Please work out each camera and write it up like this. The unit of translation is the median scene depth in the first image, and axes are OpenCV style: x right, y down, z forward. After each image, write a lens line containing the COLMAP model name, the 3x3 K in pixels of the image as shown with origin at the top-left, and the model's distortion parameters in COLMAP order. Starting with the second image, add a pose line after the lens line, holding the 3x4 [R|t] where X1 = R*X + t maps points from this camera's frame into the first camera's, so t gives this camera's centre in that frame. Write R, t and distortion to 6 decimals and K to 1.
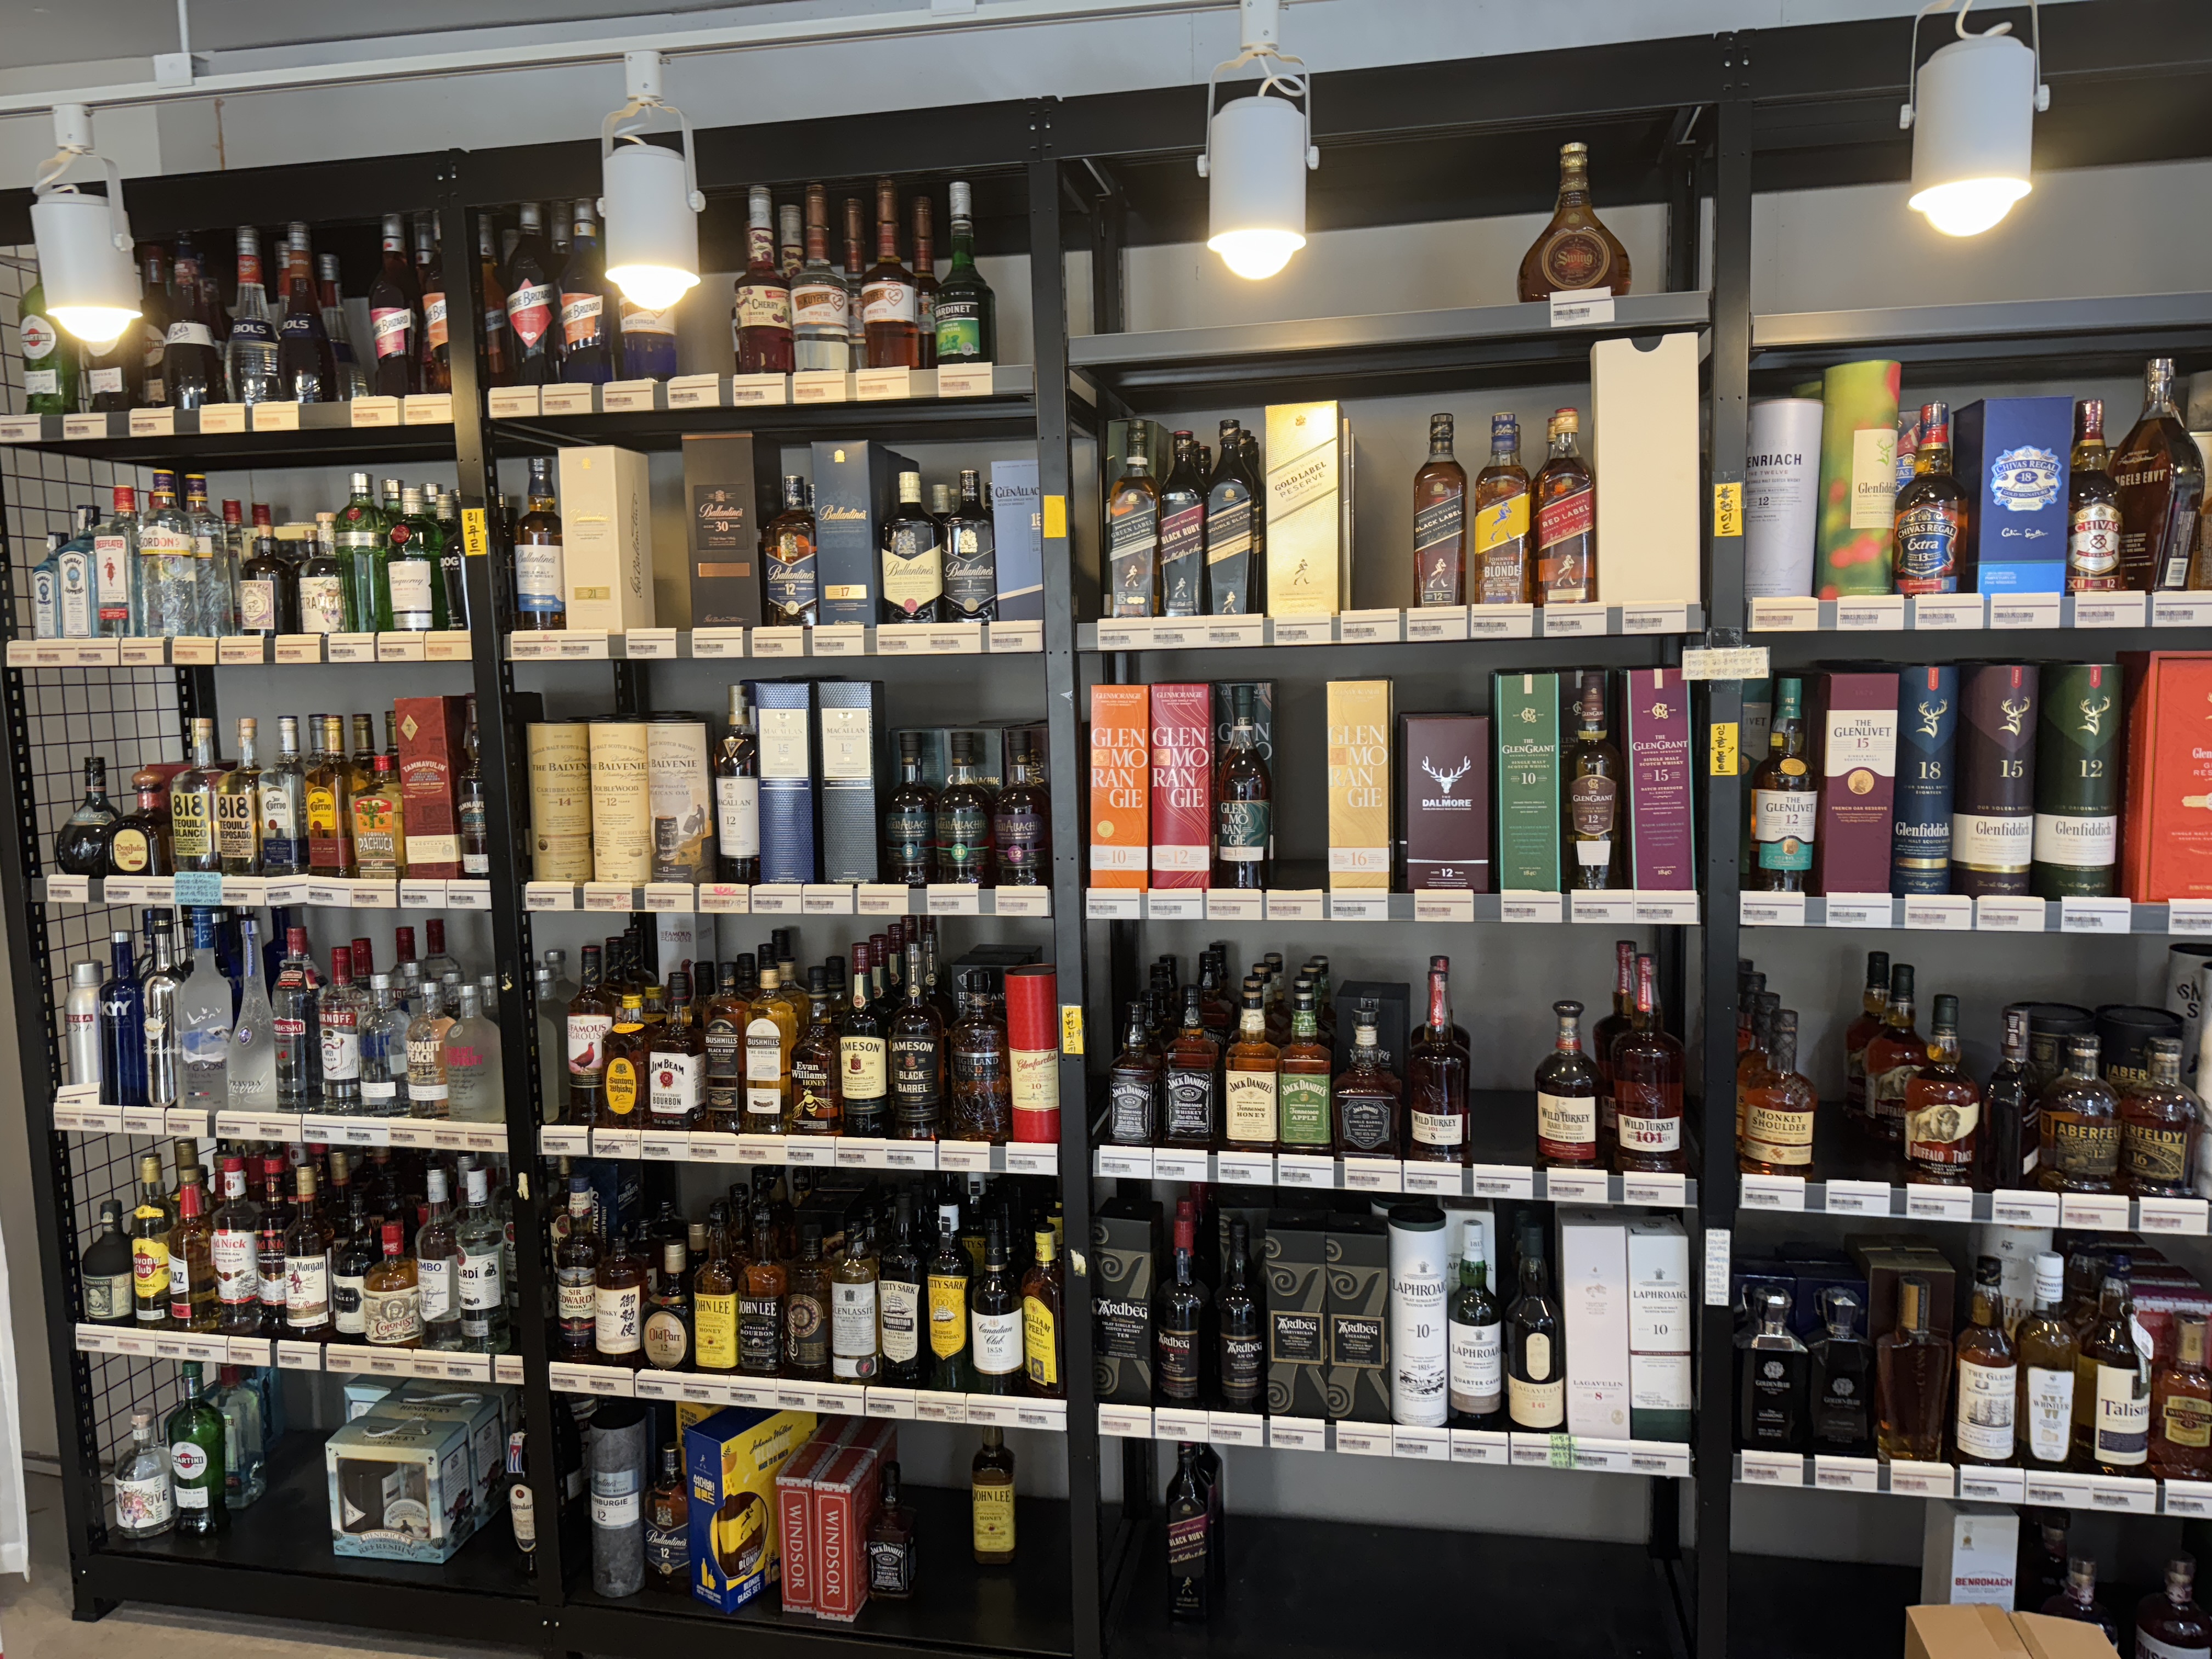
lens RADIAL K [[1556.7, 0, 1119.0], [0, 1556.7, 822.0], [0, 0, 1]] dist [0.048229, -0.060717]
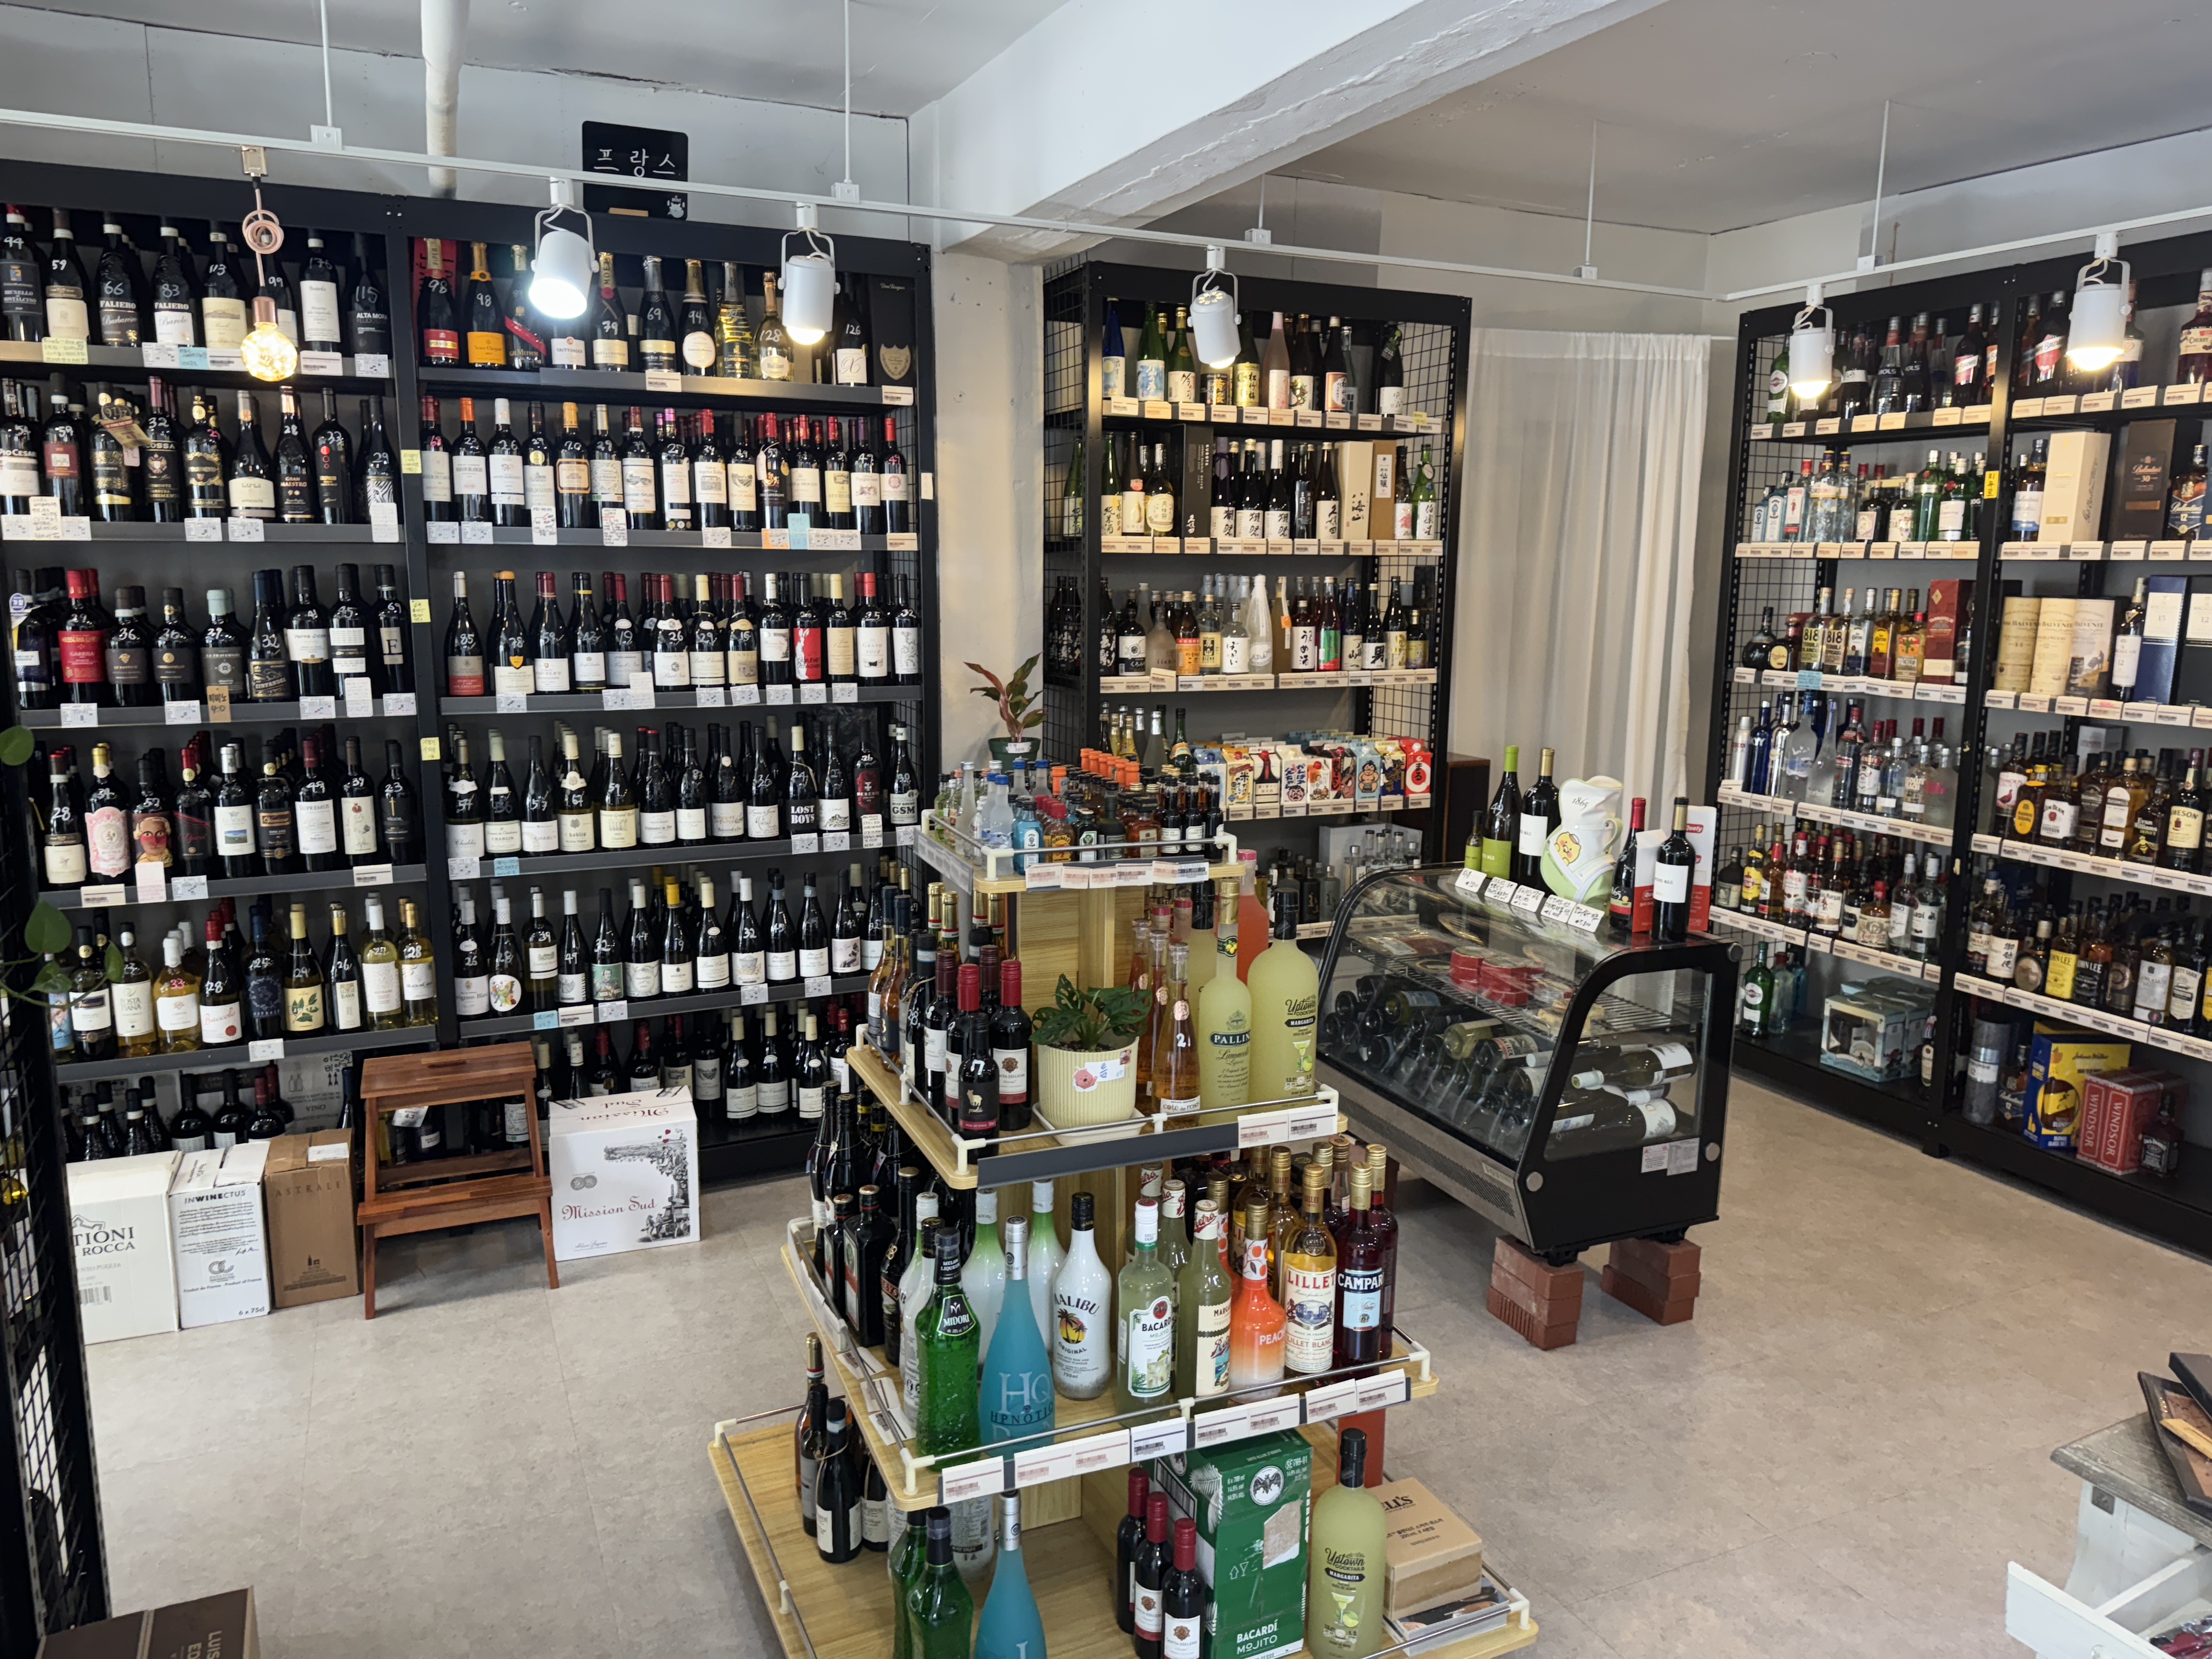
lens RADIAL K [[1556.7, 0, 1119.0], [0, 1556.7, 822.0], [0, 0, 1]] dist [0.048229, -0.060717]
pose [[0.580346, 0.160440, -0.798409, 0.449090], [-0.109146, 0.986880, 0.118978, 0.077414], [0.807023, 0.018095, 0.590243, -0.752771]]
